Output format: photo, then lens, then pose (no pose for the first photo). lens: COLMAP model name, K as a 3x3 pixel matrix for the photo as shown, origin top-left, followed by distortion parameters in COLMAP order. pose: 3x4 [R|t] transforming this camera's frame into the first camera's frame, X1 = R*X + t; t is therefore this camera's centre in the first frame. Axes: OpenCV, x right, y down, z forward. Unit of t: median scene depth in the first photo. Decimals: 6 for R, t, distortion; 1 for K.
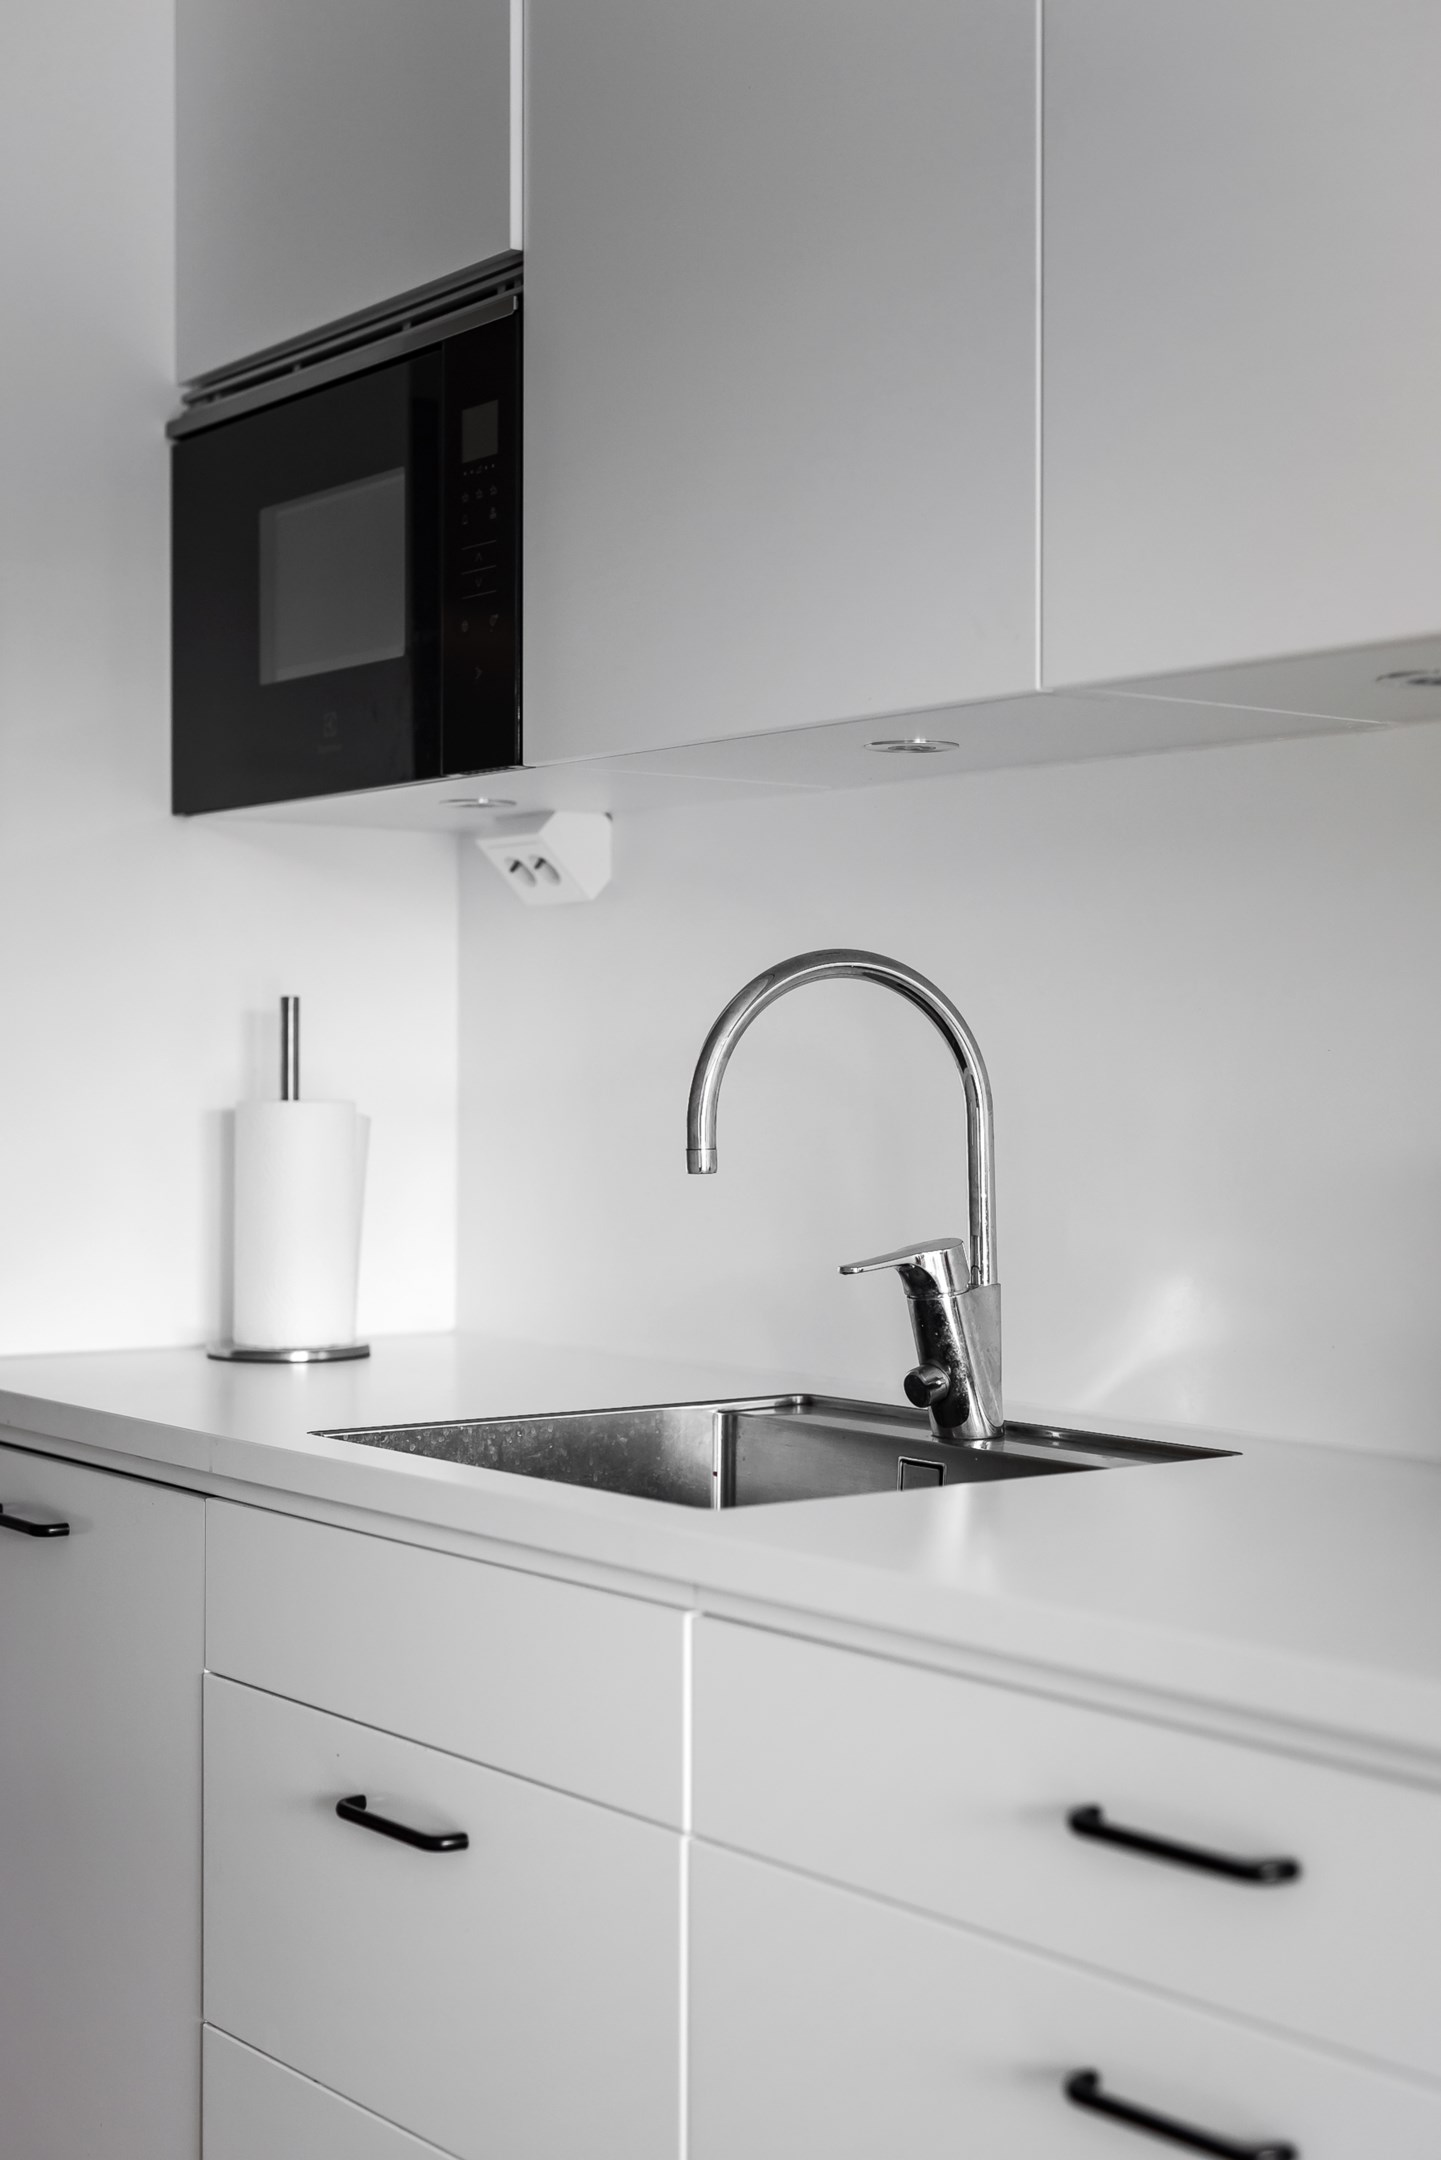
lens RADIAL K [[3071.0, 0, 717.3], [0, 3071.0, 1061.6], [0, 0, 1]] dist [0.010421, 0.000000]
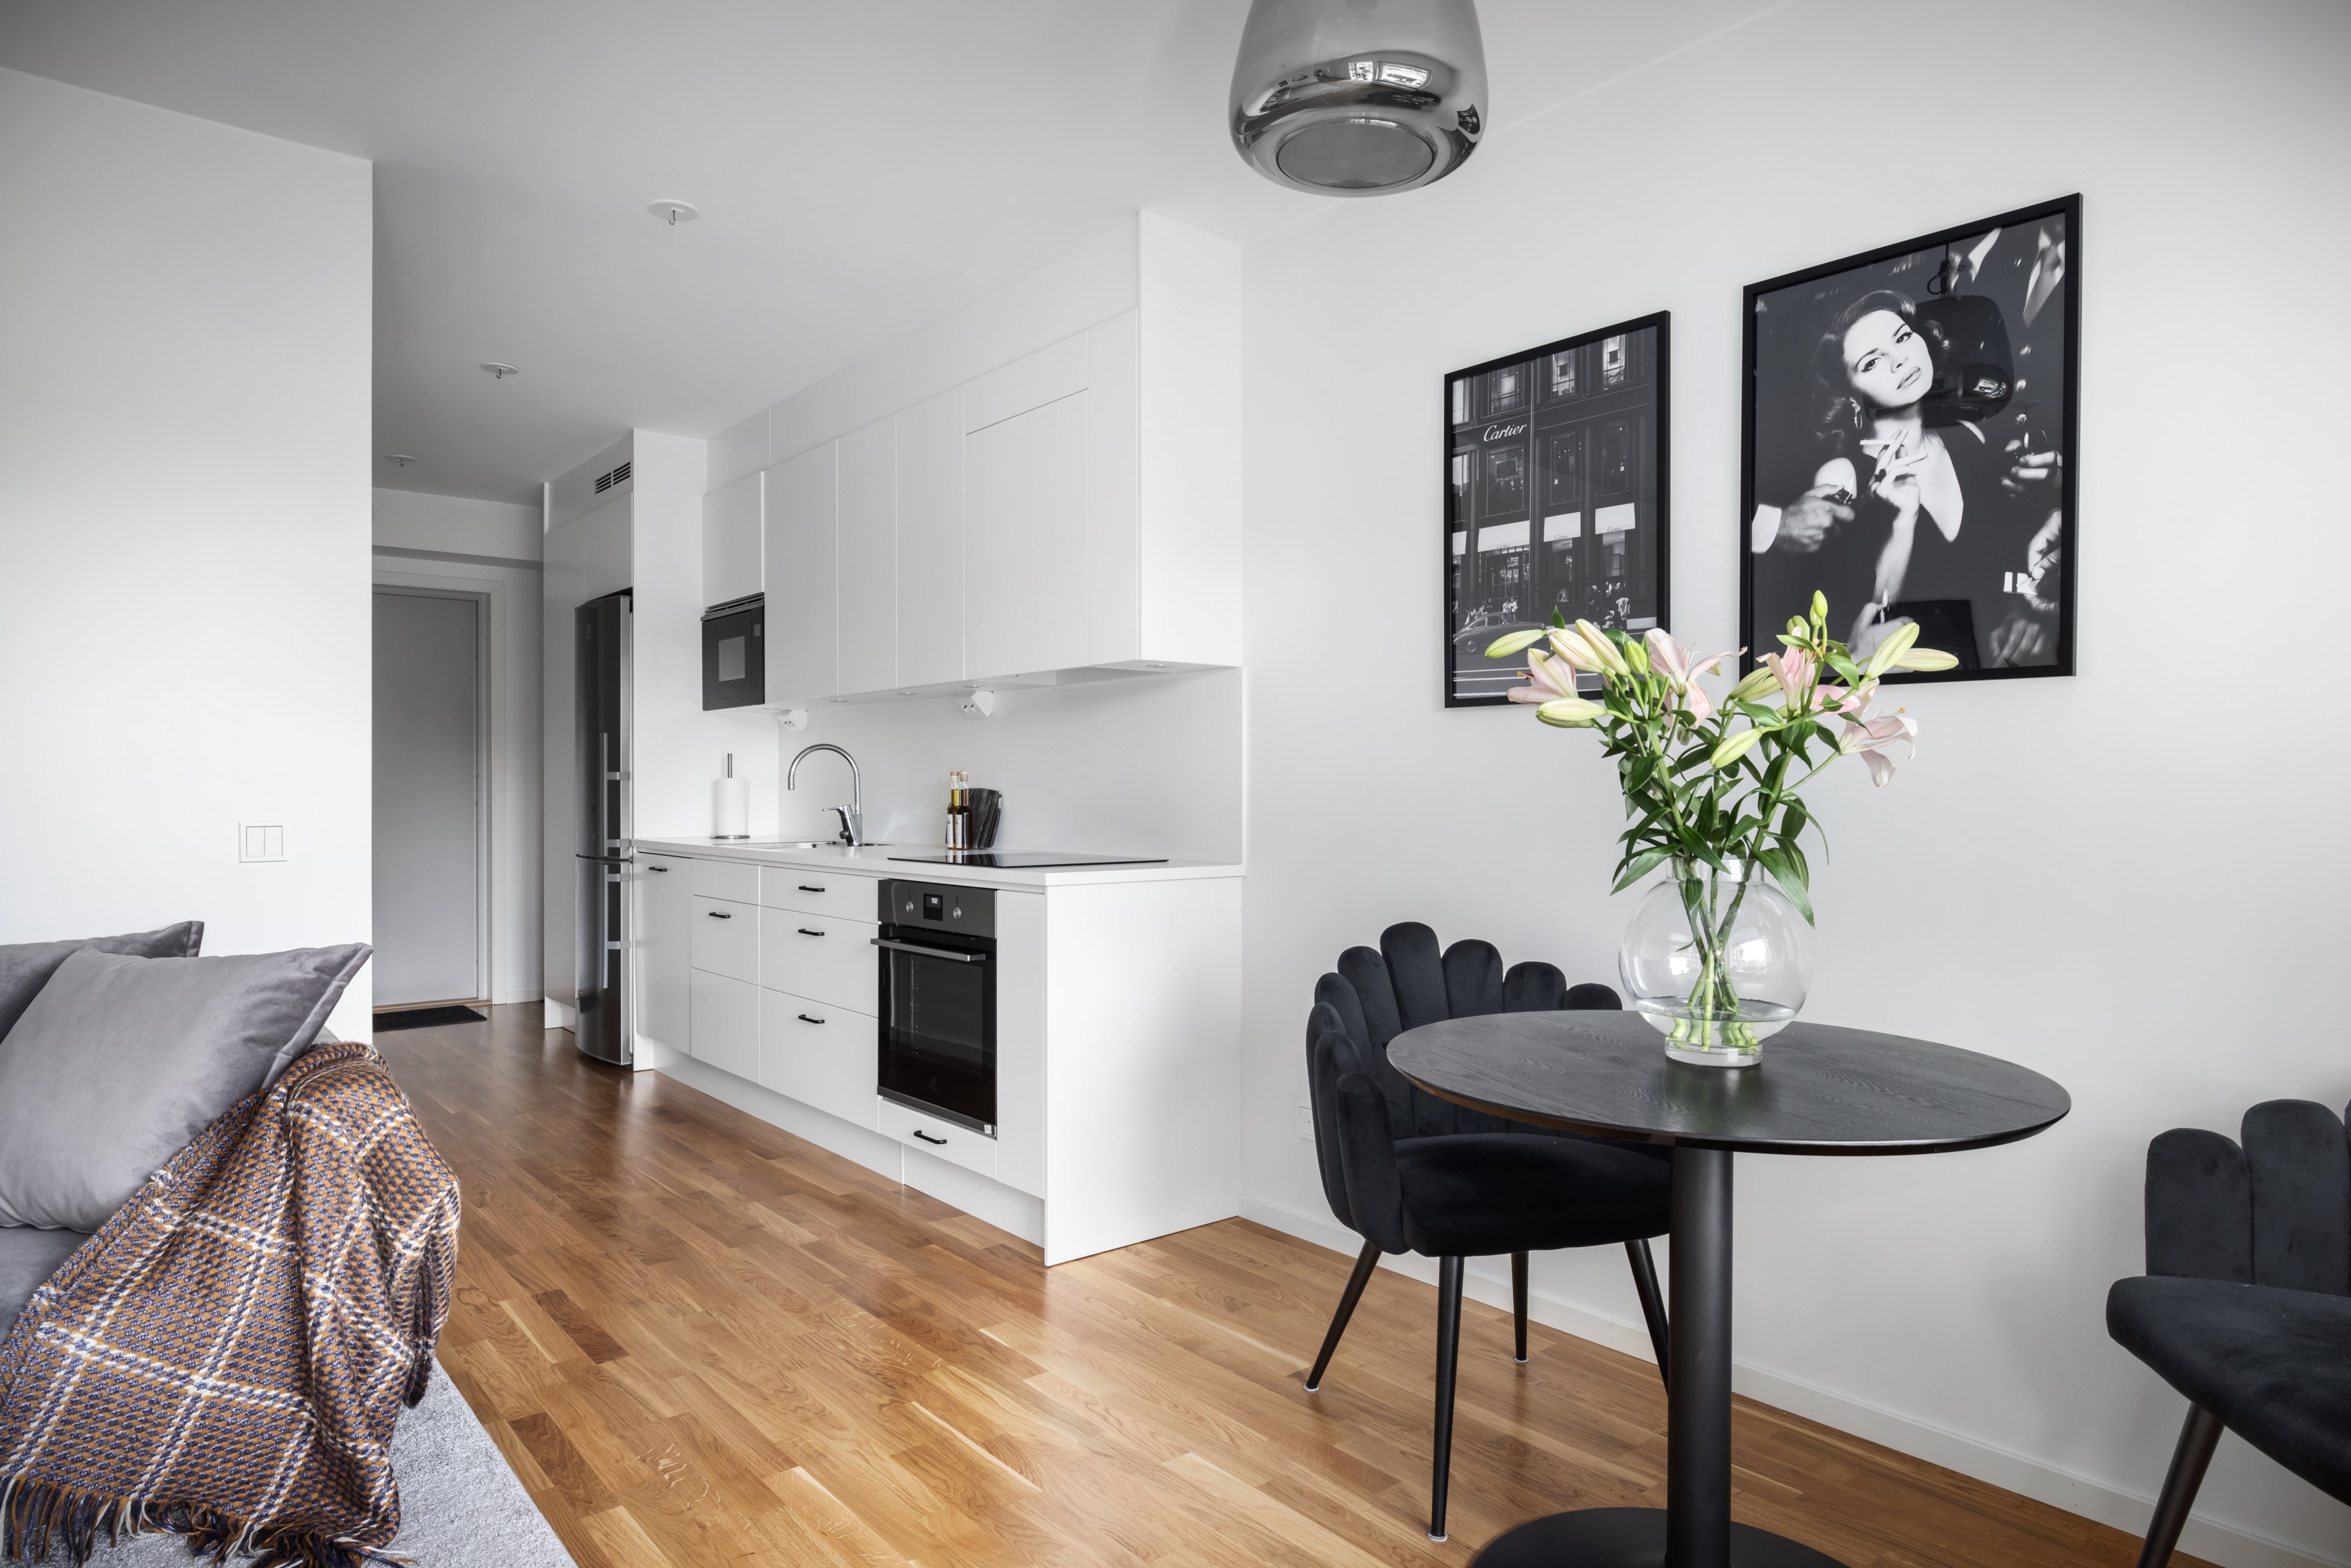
lens RADIAL K [[1351.1, 0, 1166.4], [0, 1351.1, 796.2], [0, 0, 1]] dist [-0.013896, 0.004681]
pose [[0.998671, -0.003962, 0.051382, 0.443464], [0.003296, 0.999909, 0.013048, 0.018828], [-0.051429, -0.012862, 0.998594, -1.079734]]
